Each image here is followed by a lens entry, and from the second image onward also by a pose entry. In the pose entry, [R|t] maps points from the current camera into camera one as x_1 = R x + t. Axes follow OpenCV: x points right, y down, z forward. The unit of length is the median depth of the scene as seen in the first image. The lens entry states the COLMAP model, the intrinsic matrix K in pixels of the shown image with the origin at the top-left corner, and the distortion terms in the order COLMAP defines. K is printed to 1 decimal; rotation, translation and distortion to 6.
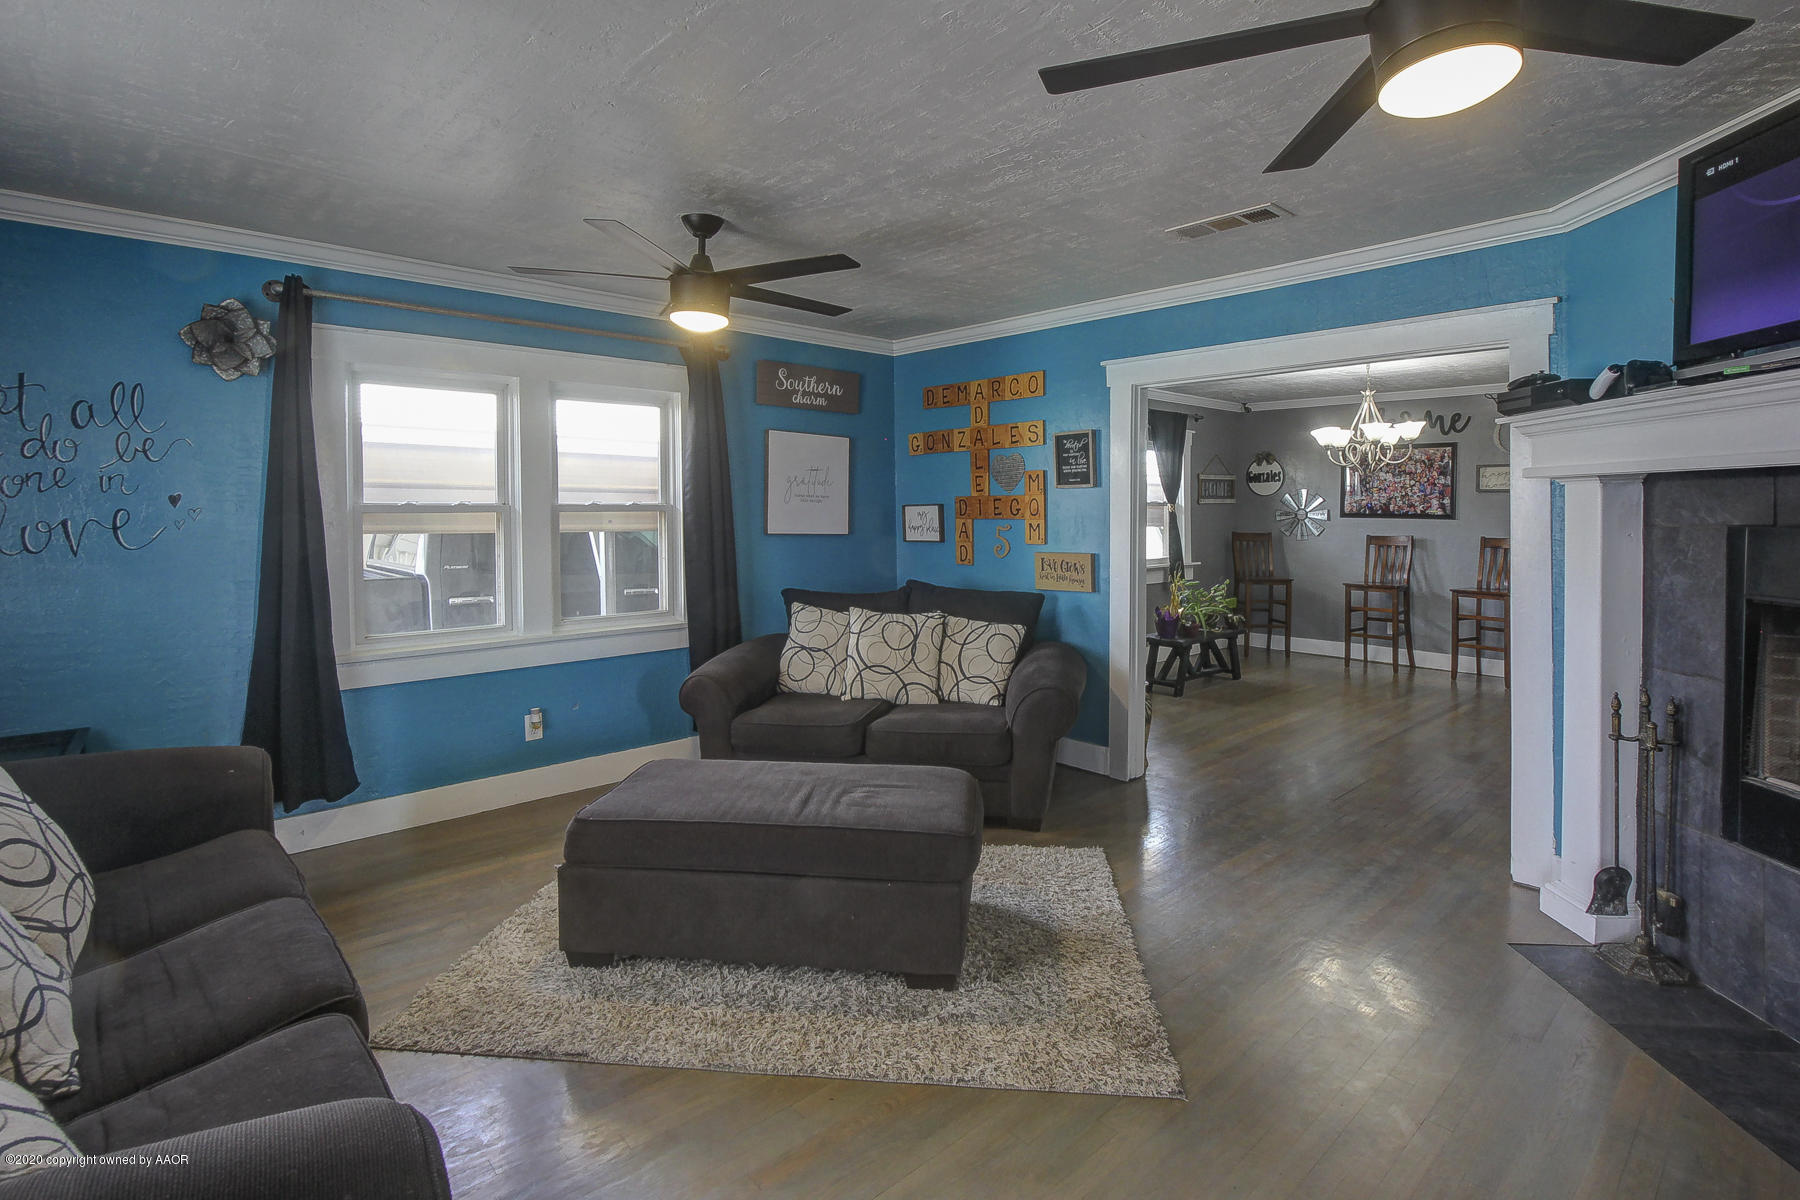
lens RADIAL K [[908.5, 0, 902.7], [0, 908.5, 543.6], [0, 0, 1]] dist [-0.000318, -0.000219]
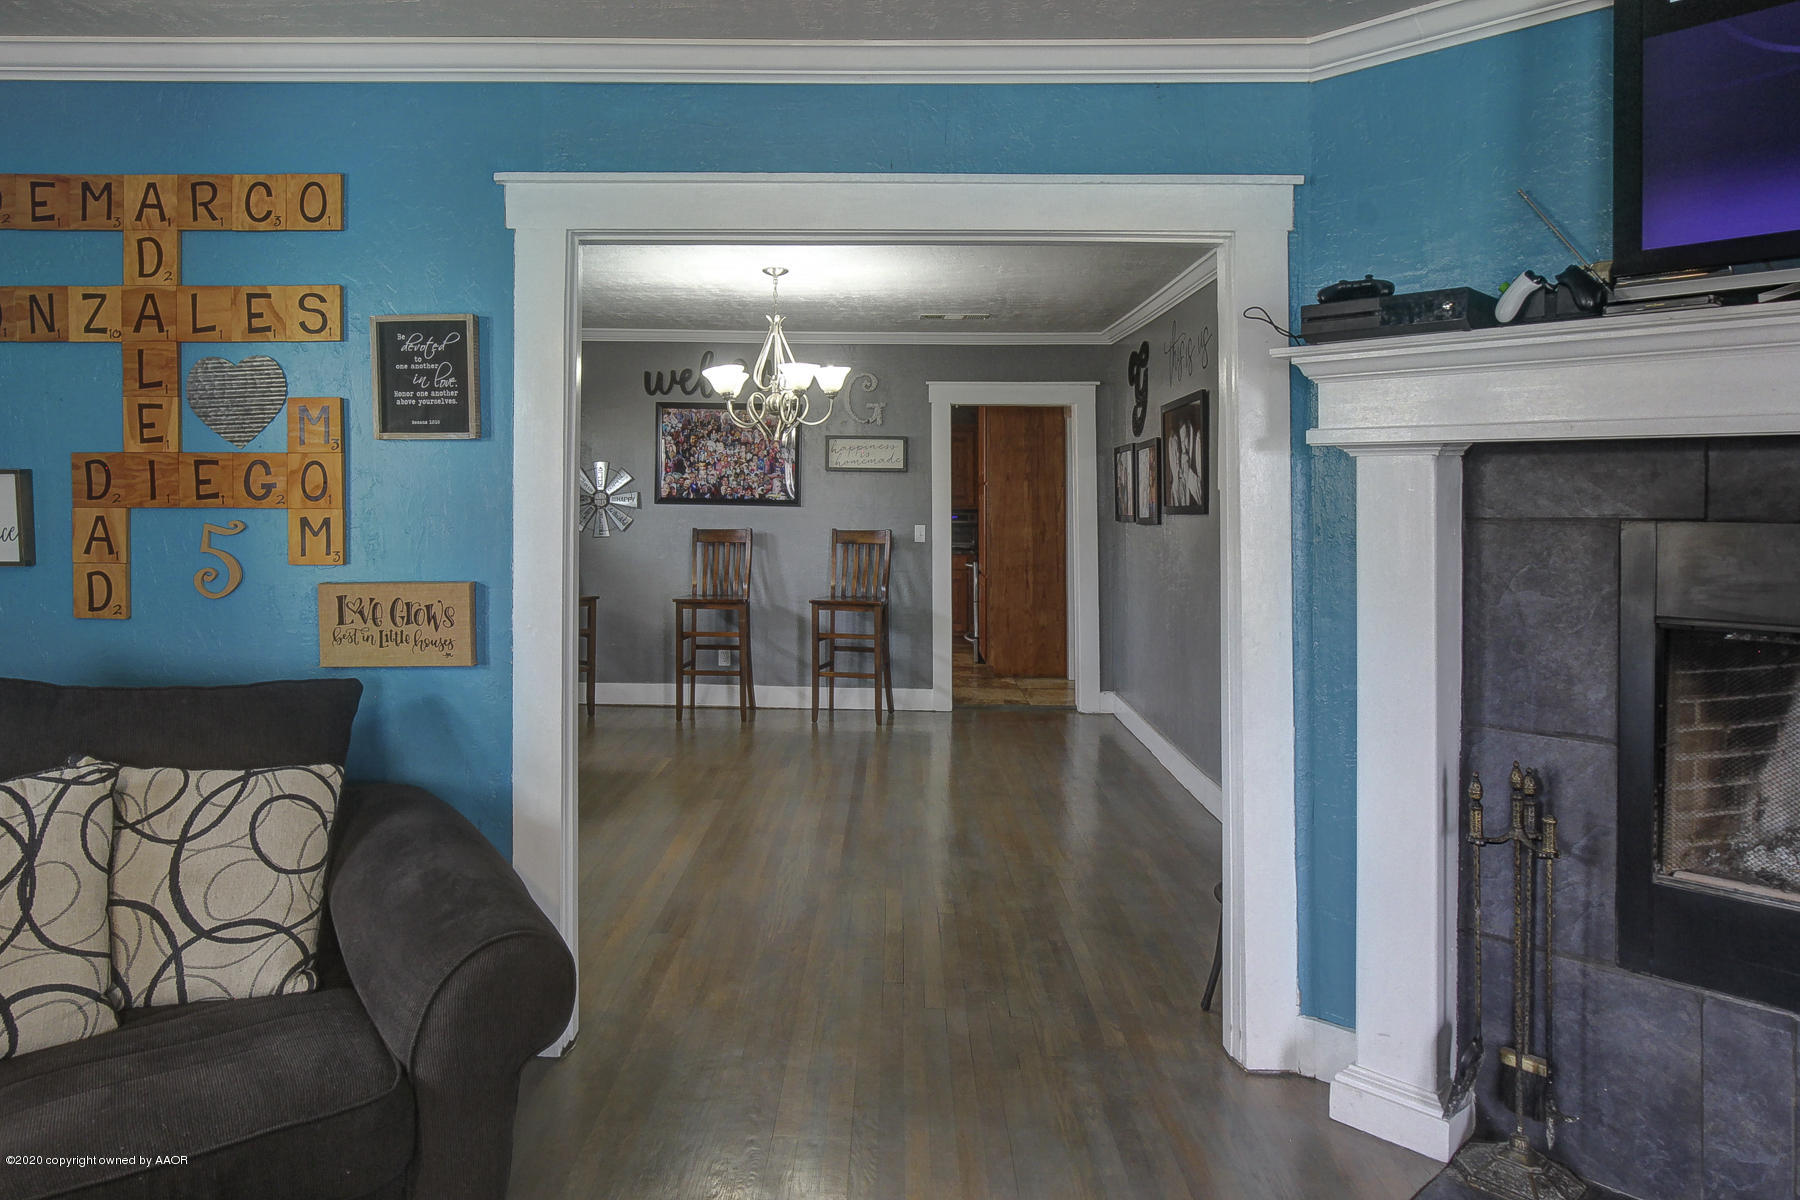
lens RADIAL K [[1186.8, 0, 896.4], [0, 1186.8, 509.8], [0, 0, 1]] dist [-0.008815, 0.003308]
pose [[0.695868, -0.002316, 0.718166, -0.077551], [0.018335, 0.999726, -0.014541, -0.013737], [-0.717935, 0.023286, 0.695720, 0.434060]]
